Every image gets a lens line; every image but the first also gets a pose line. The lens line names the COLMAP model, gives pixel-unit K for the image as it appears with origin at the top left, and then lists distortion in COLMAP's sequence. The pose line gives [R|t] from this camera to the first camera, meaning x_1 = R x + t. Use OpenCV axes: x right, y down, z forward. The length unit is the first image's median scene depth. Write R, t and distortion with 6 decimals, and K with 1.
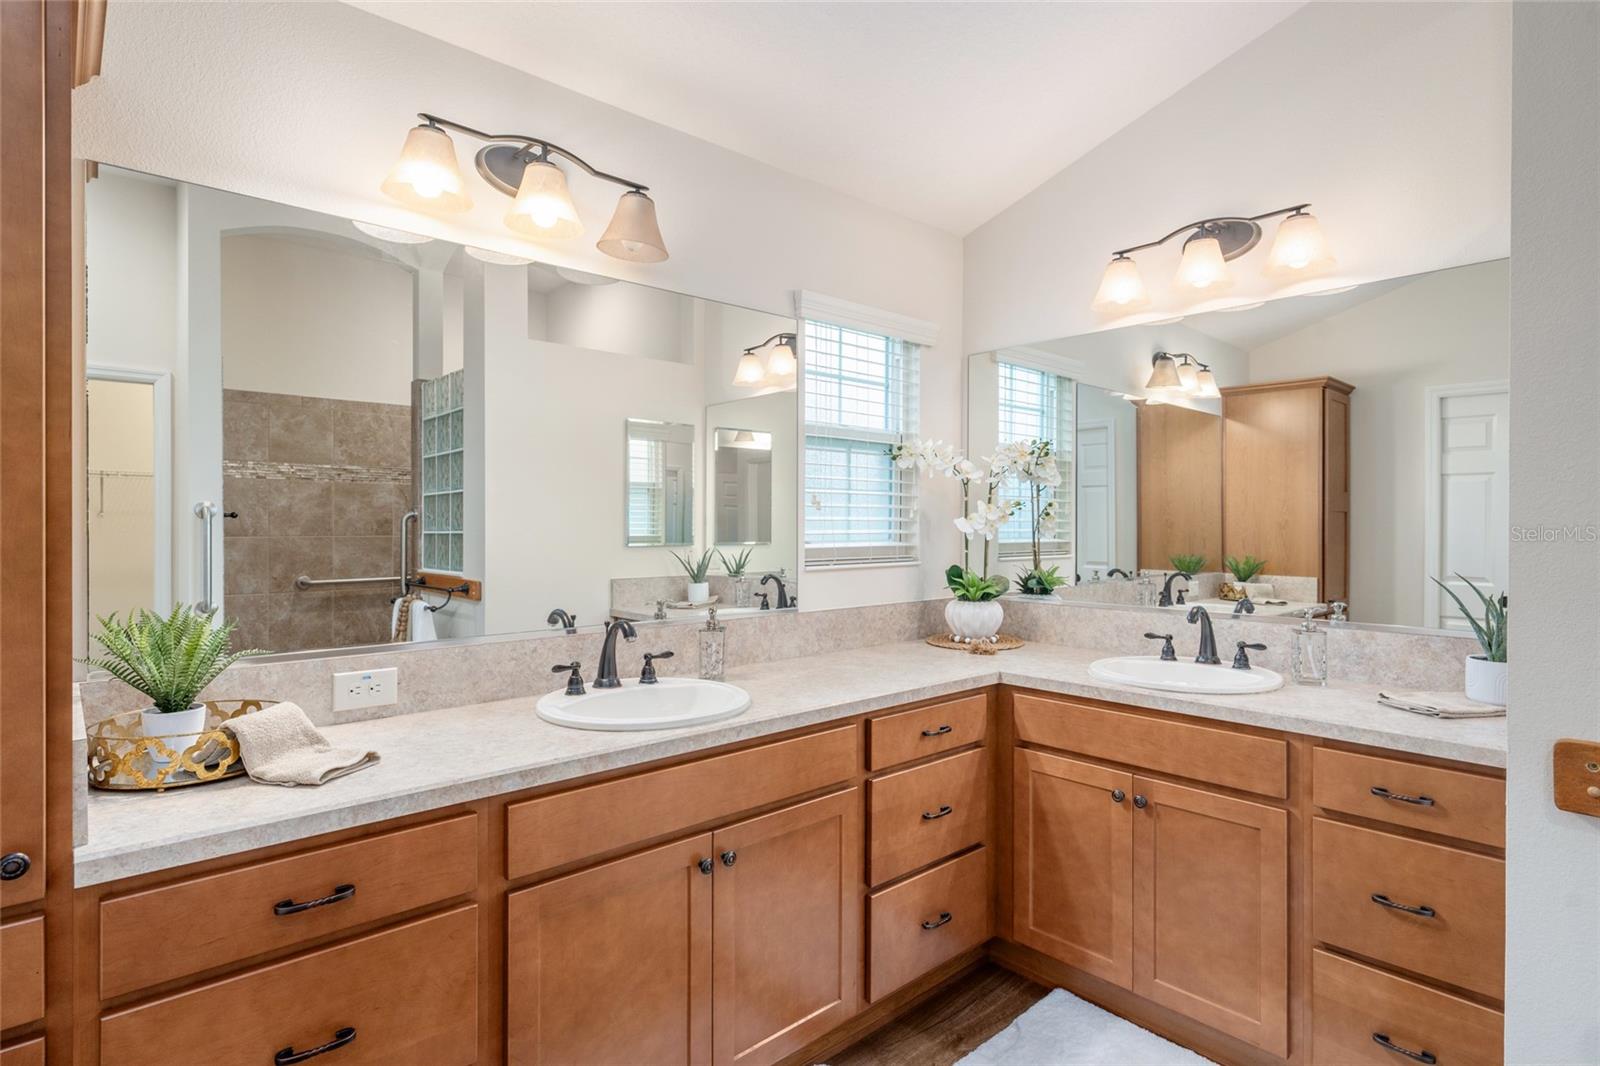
lens RADIAL K [[808.1, 0, 800.0], [0, 808.1, 533.0], [0, 0, 1]] dist [0.002909, 0.000501]
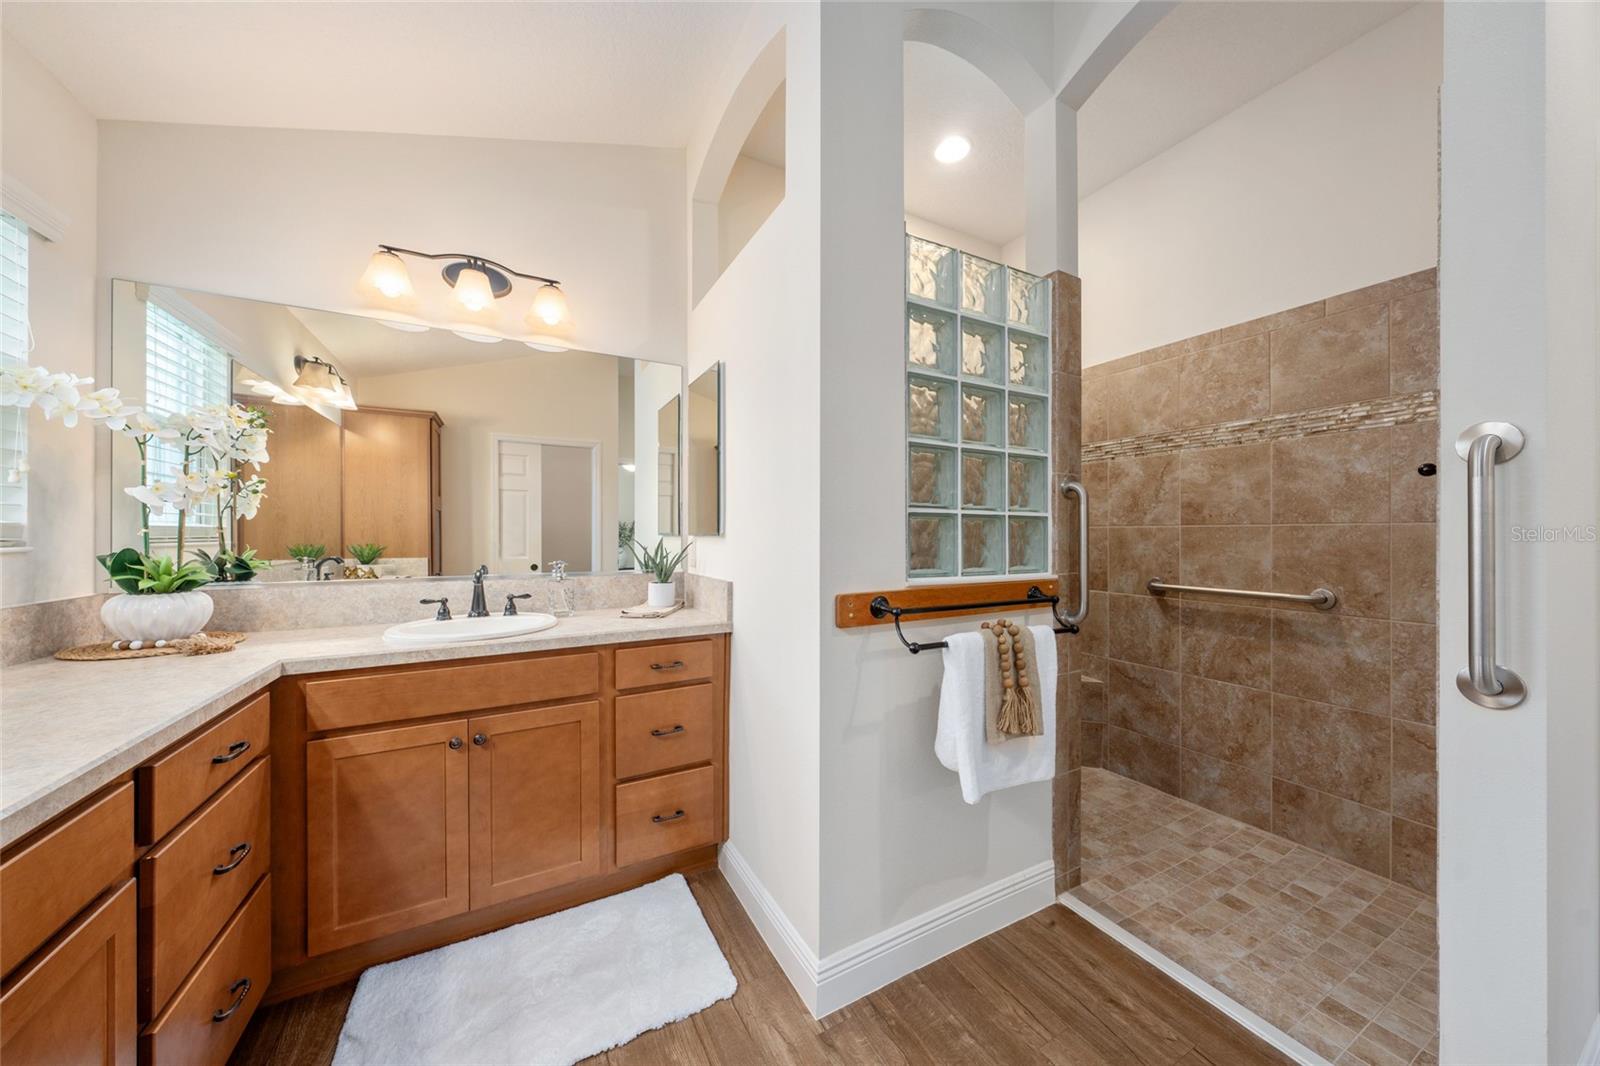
lens RADIAL K [[543.2, 0, 800.0], [0, 543.2, 533.0], [0, 0, 1]] dist [-0.000385, -0.000049]
pose [[0.227404, 0.000406, 0.973801, -0.204008], [0.009423, 0.999952, -0.002617, 0.041114], [-0.973755, 0.009771, 0.227389, 0.340946]]
